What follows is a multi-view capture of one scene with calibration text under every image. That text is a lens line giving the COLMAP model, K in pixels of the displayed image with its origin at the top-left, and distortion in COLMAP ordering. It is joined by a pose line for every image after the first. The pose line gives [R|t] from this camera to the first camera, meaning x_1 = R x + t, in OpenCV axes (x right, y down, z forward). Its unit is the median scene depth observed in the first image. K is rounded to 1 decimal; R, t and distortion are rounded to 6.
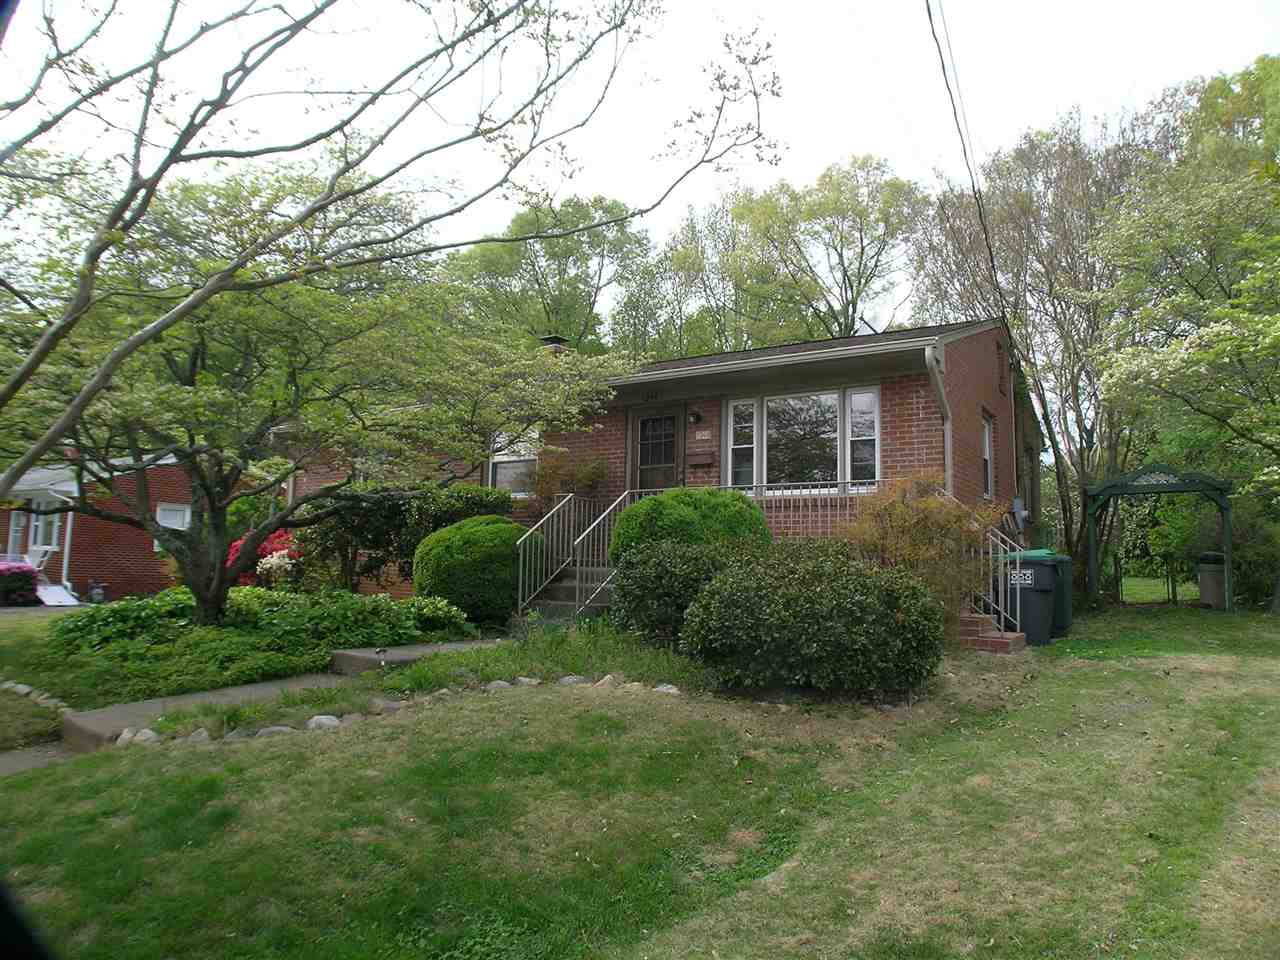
lens RADIAL K [[921.8, 0, 640.0], [0, 921.8, 480.0], [0, 0, 1]] dist [-0.132718, 0.004761]
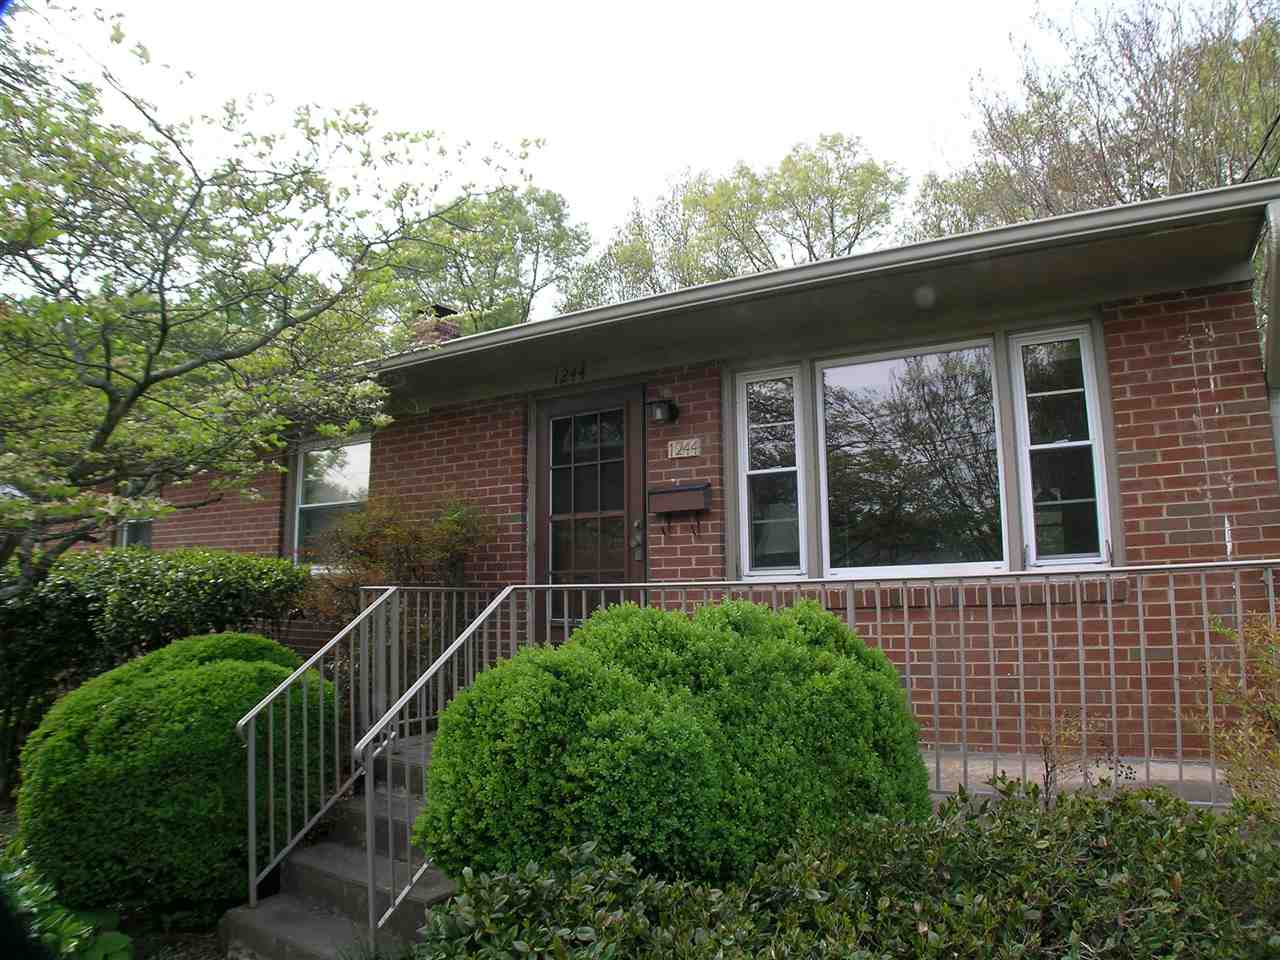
lens RADIAL K [[921.8, 0, 640.0], [0, 921.8, 480.0], [0, 0, 1]] dist [-0.132718, 0.004761]
pose [[0.998251, -0.024764, 0.053690, 0.020363], [0.026135, 0.999346, -0.024979, -0.020876], [-0.053036, 0.026338, 0.998245, 0.518980]]
